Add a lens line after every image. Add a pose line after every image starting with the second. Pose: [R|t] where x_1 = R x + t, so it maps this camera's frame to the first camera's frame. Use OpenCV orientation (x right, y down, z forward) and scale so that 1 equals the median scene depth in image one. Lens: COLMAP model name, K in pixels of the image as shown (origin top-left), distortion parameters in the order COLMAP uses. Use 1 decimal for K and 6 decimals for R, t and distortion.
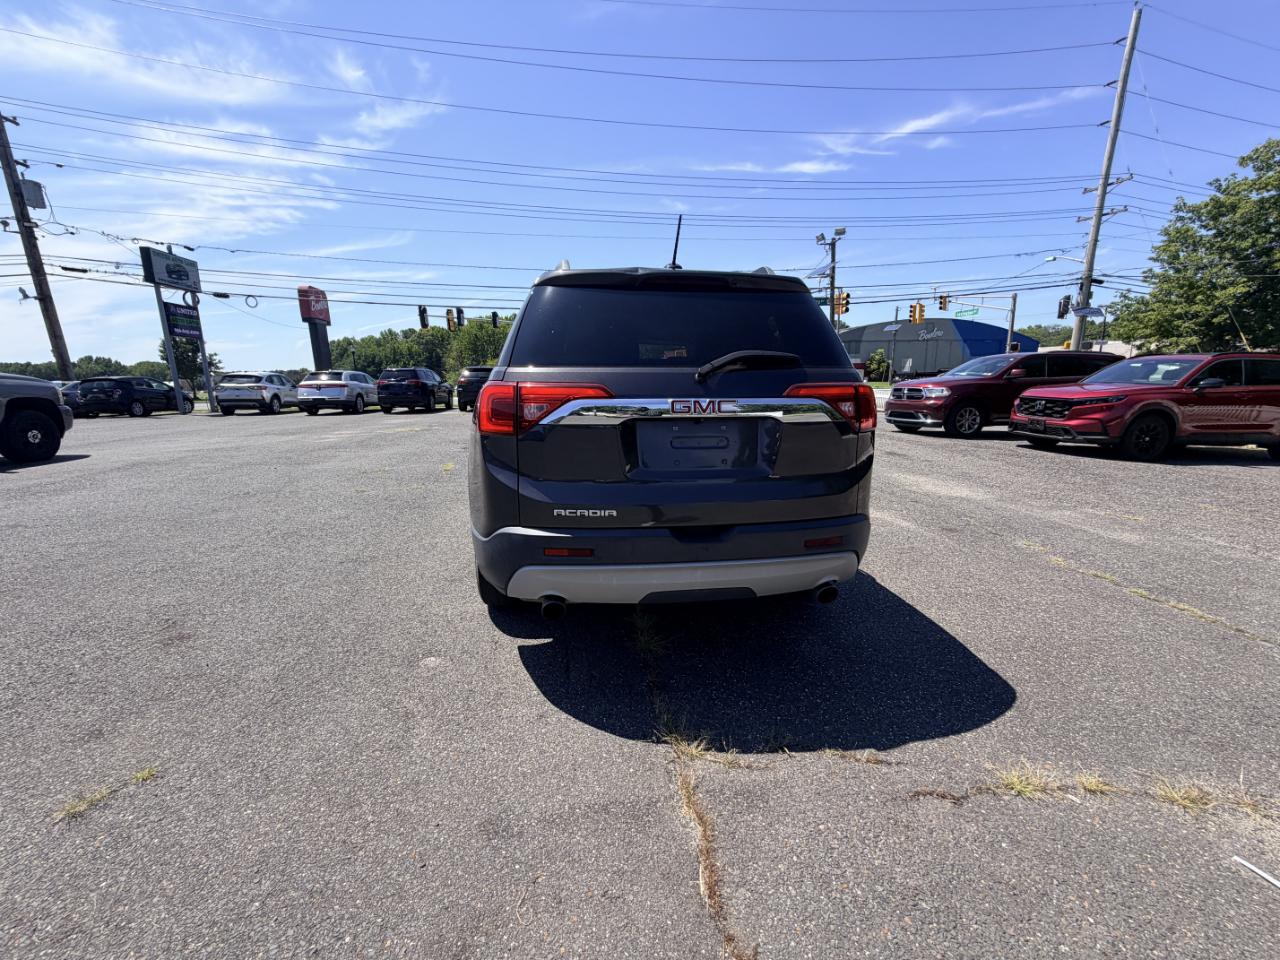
lens RADIAL K [[508.8, 0, 636.7], [0, 508.8, 482.5], [0, 0, 1]] dist [-0.000073, 0.000085]
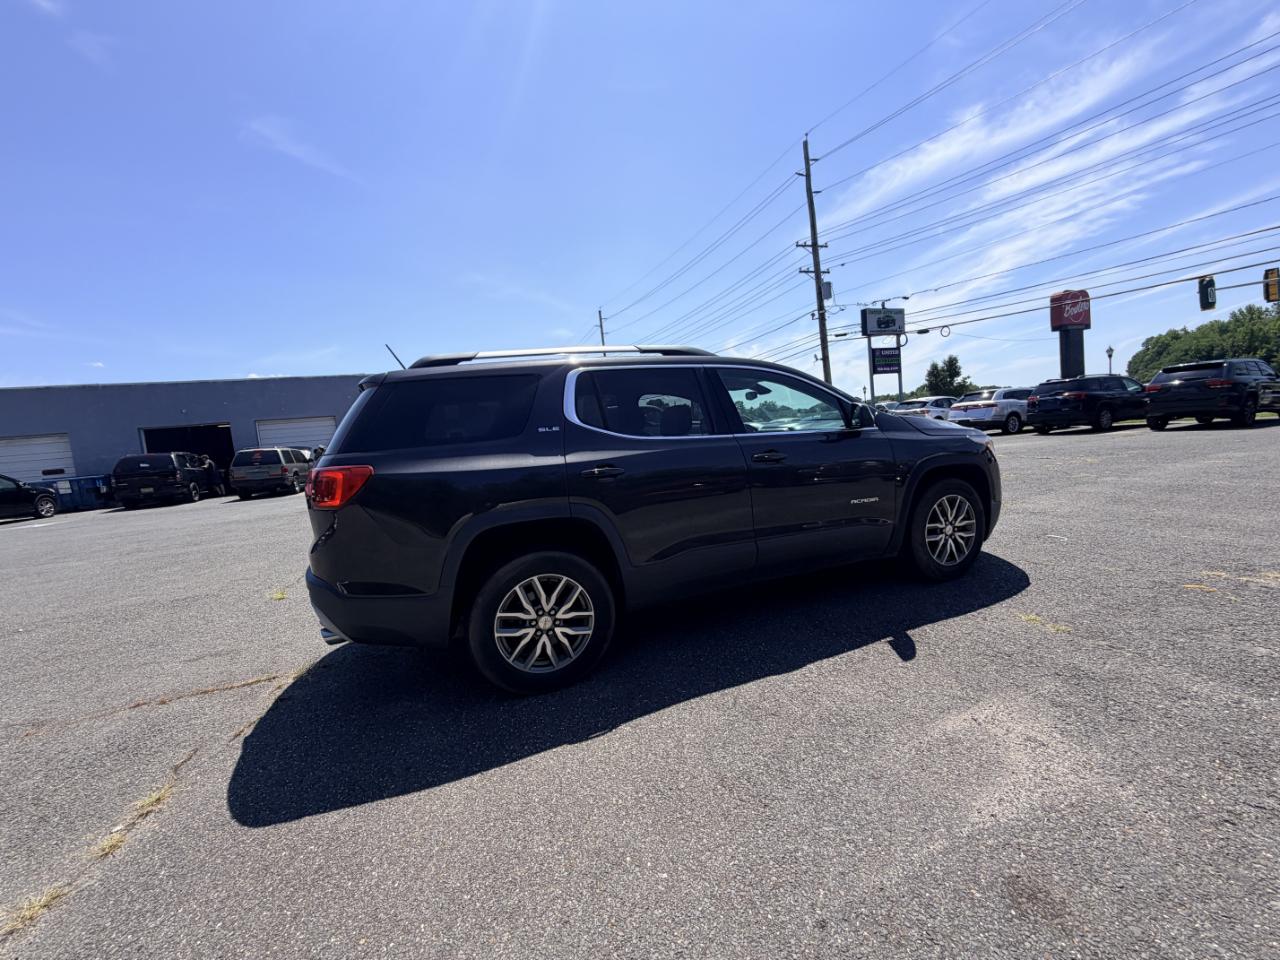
lens RADIAL K [[508.8, 0, 638.0], [0, 508.8, 478.4], [0, 0, 1]] dist [-0.000073, 0.000085]
pose [[0.244120, 0.075492, -0.966802, 0.165087], [-0.108834, 0.992800, 0.050041, -0.028974], [0.963618, 0.093005, 0.250579, 0.132014]]
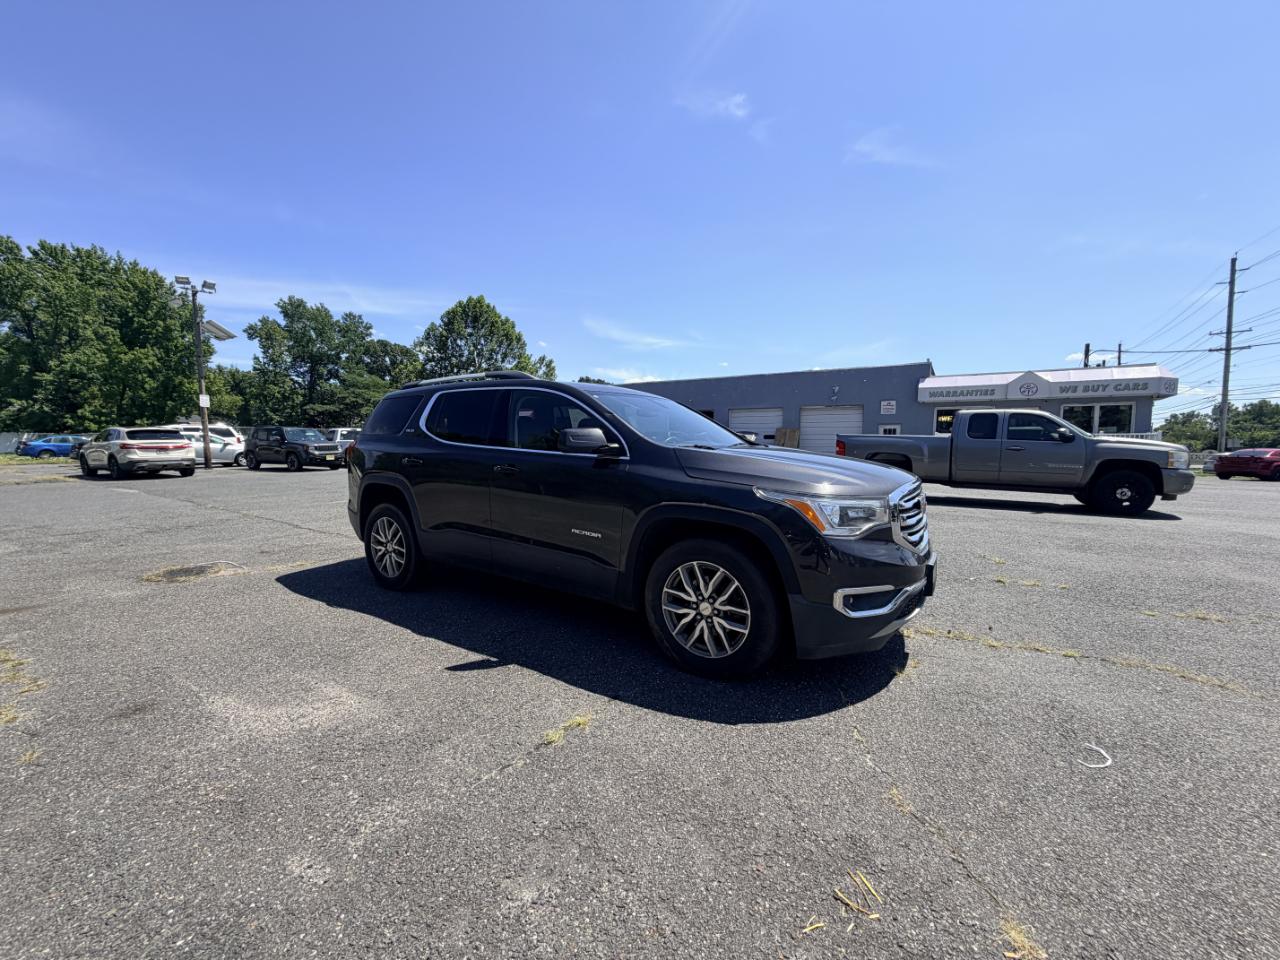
lens RADIAL K [[508.8, 0, 638.6], [0, 508.8, 480.4], [0, 0, 1]] dist [-0.000073, 0.000085]
pose [[-0.655173, 0.055766, -0.753418, 0.130758], [-0.155651, 0.965912, 0.206849, -0.067778], [0.739271, 0.252792, -0.624159, 0.331359]]
